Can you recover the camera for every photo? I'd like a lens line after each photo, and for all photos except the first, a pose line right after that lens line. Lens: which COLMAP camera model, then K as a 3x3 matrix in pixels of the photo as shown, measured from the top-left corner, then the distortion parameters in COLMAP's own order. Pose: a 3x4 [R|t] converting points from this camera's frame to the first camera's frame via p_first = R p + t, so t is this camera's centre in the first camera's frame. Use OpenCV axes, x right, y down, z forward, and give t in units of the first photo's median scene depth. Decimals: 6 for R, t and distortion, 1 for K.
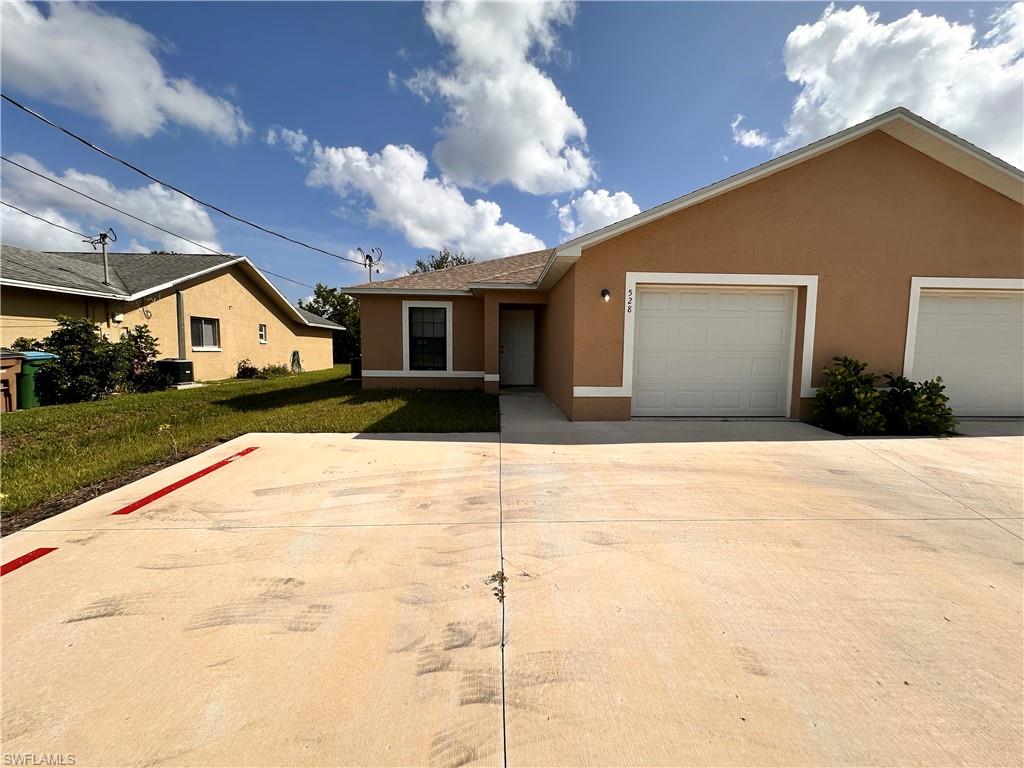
lens RADIAL K [[408.3, 0, 512.0], [0, 408.3, 384.0], [0, 0, 1]] dist [-0.001706, -0.000063]
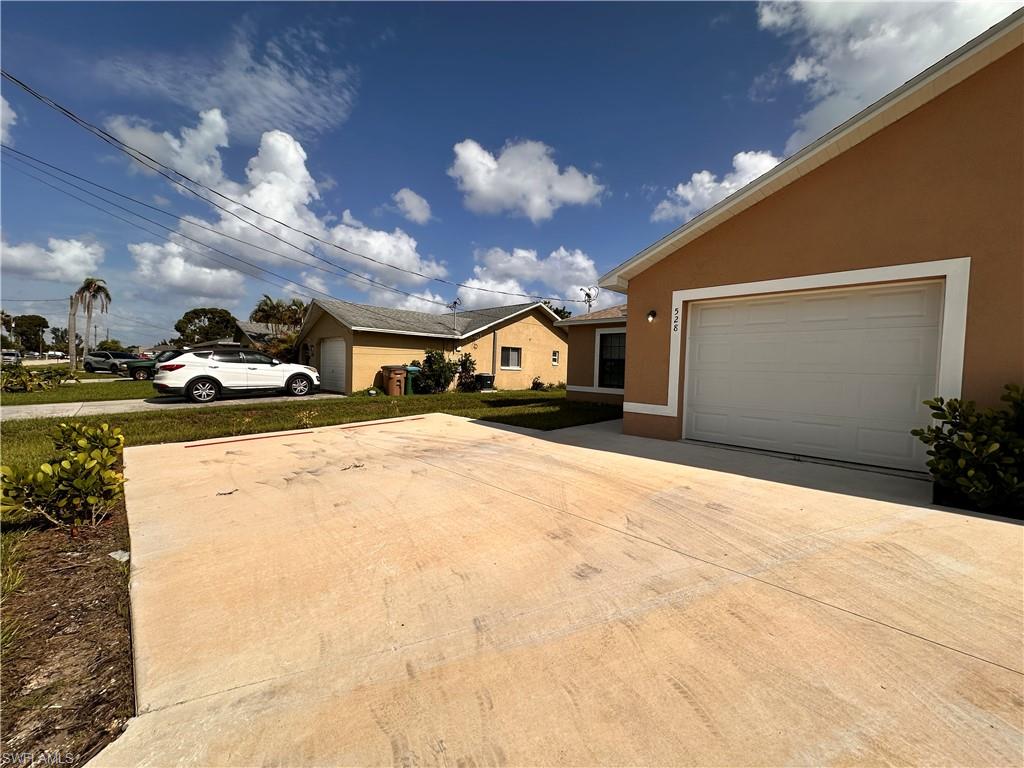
lens RADIAL K [[408.3, 0, 512.0], [0, 408.3, 384.0], [0, 0, 1]] dist [-0.001706, -0.000063]
pose [[0.661845, 0.040082, -0.748569, 1.124232], [-0.085966, 0.996040, -0.022673, 0.013378], [0.744696, 0.079358, 0.662670, 0.083217]]
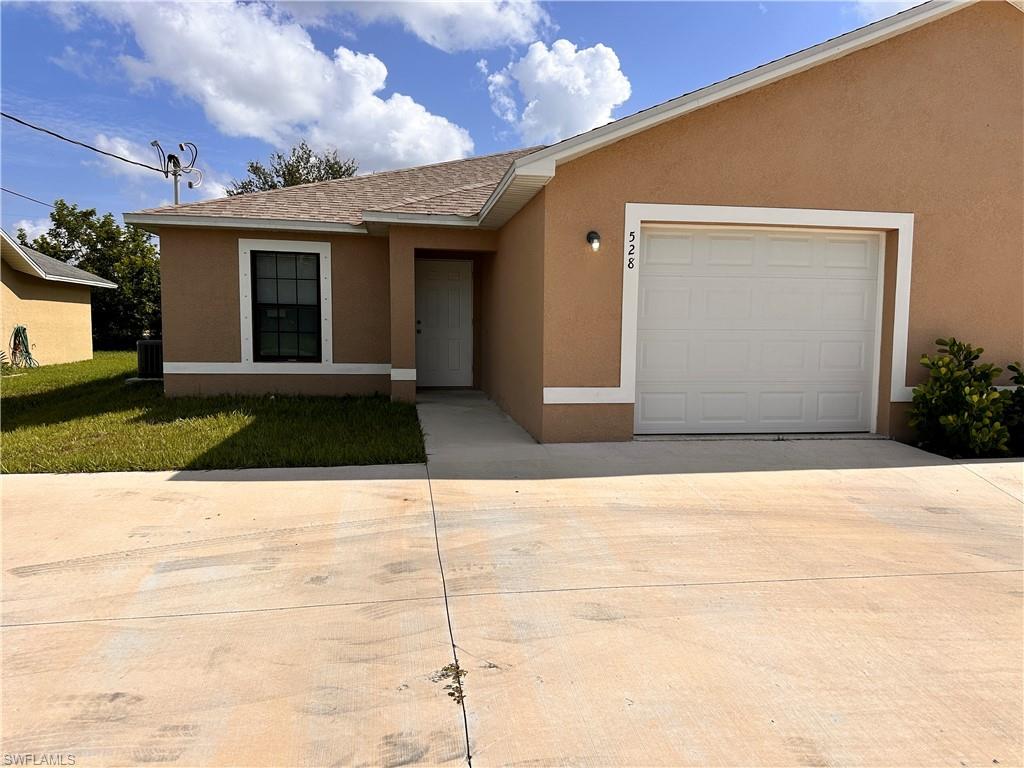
lens RADIAL K [[717.3, 0, 512.0], [0, 717.3, 384.0], [0, 0, 1]] dist [0.064134, -0.074184]
pose [[0.992435, -0.006827, 0.122583, -0.042296], [0.007254, 0.999969, -0.003034, 0.005505], [-0.122558, 0.003900, 0.992454, -0.101007]]
